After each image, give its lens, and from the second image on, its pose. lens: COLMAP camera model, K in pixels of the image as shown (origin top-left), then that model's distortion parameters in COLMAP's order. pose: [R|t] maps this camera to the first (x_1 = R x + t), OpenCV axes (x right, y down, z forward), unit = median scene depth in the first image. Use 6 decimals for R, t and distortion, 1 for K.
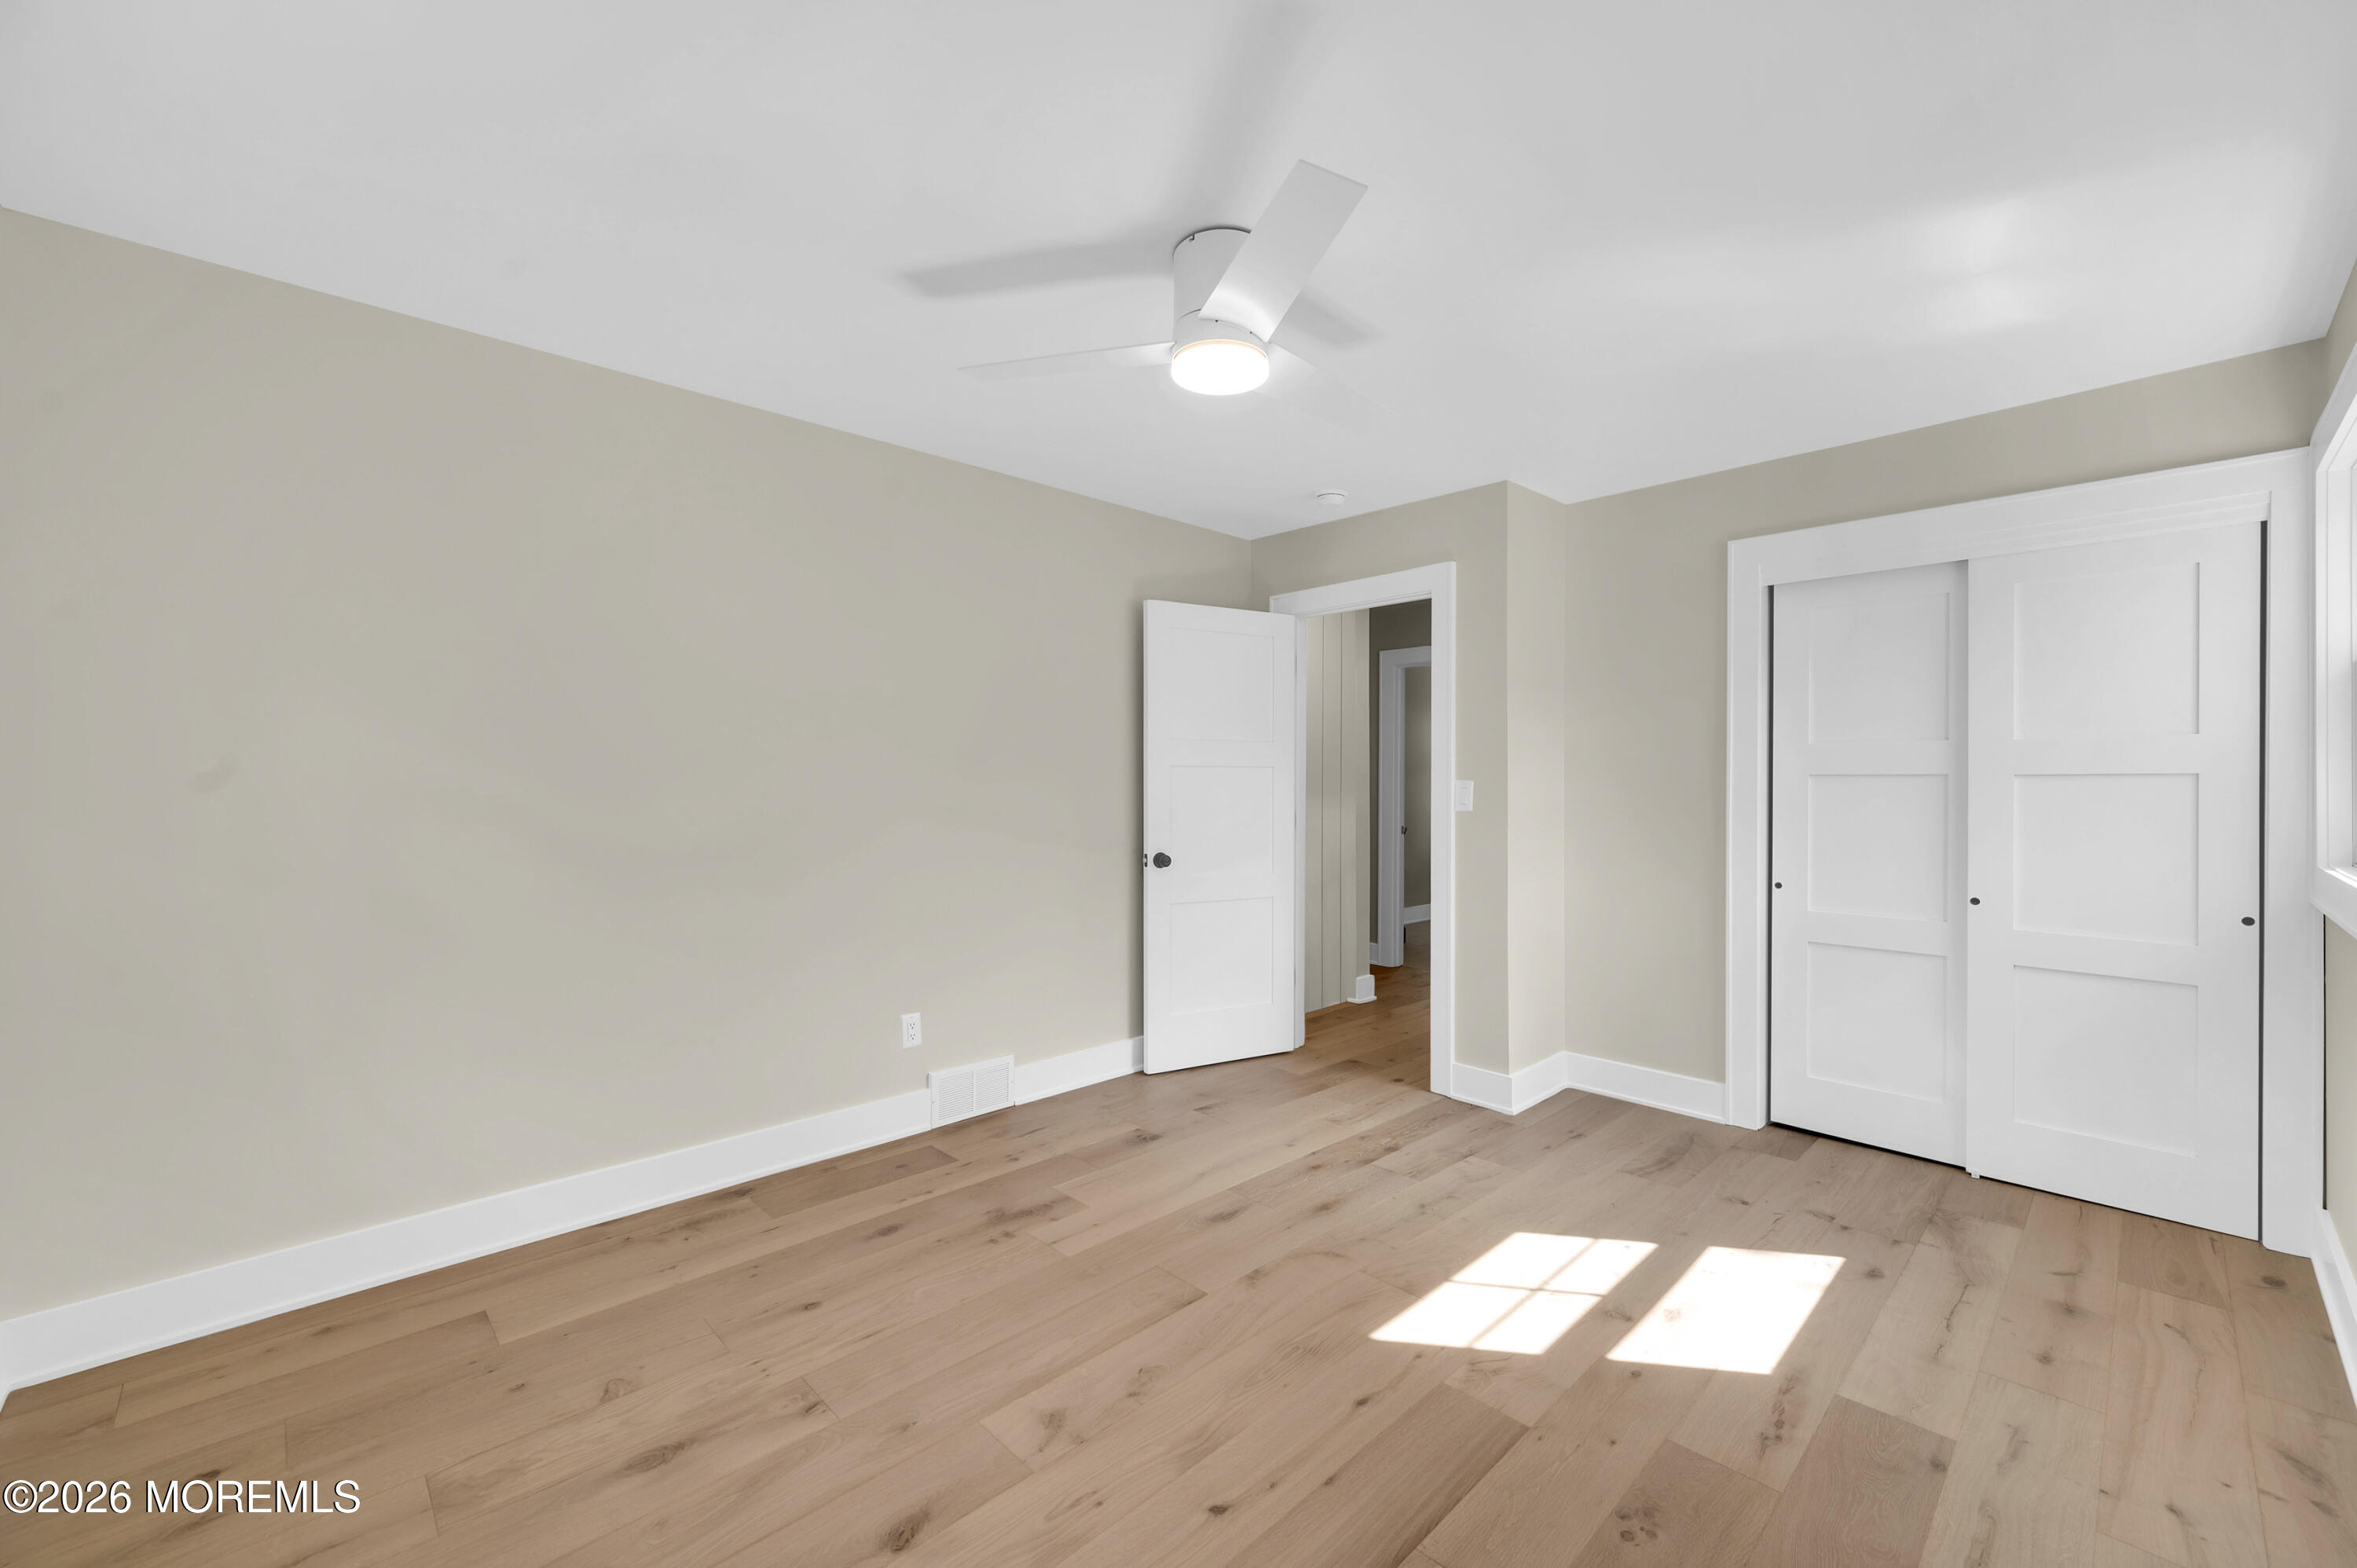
lens RADIAL K [[935.3, 0, 1182.9], [0, 935.3, 801.9], [0, 0, 1]] dist [-0.000787, -0.000237]
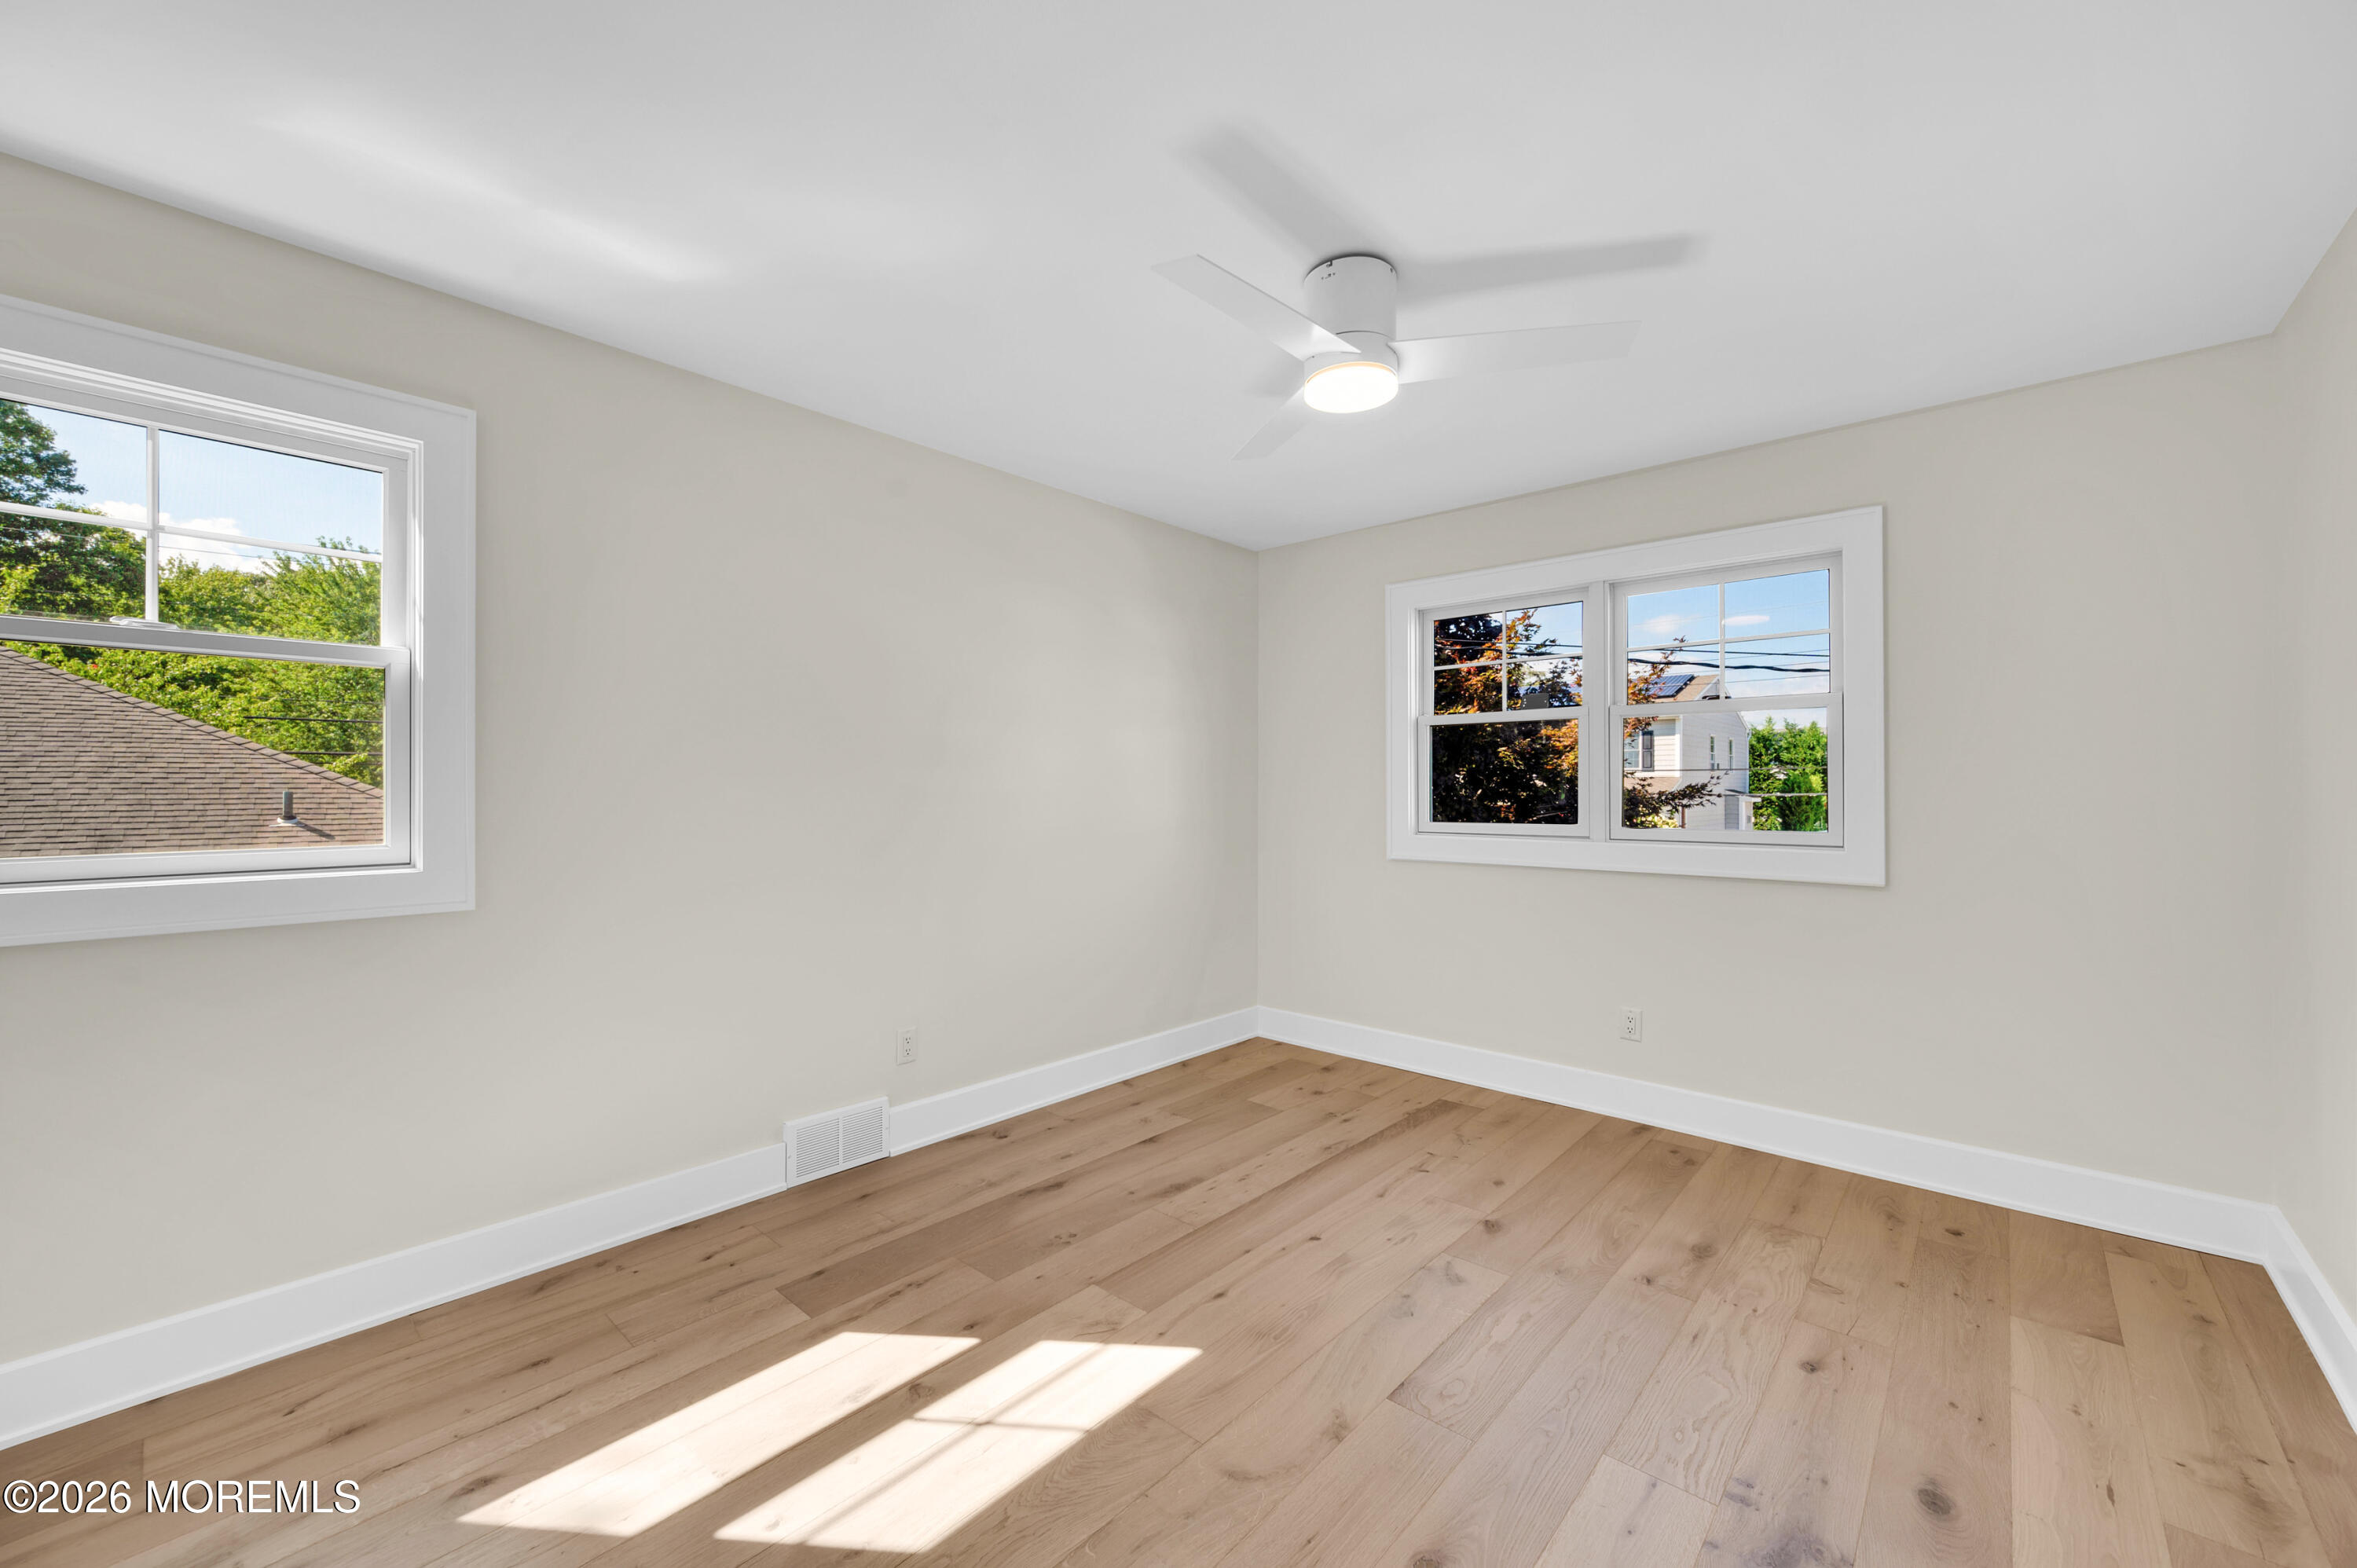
lens RADIAL K [[935.3, 0, 1182.9], [0, 935.3, 801.9], [0, 0, 1]] dist [-0.000787, -0.000237]
pose [[-0.997034, 0.000417, -0.076964, 0.311651], [-0.002147, 0.999445, 0.033236, -0.042943], [0.076935, 0.033303, -0.996480, 2.052218]]
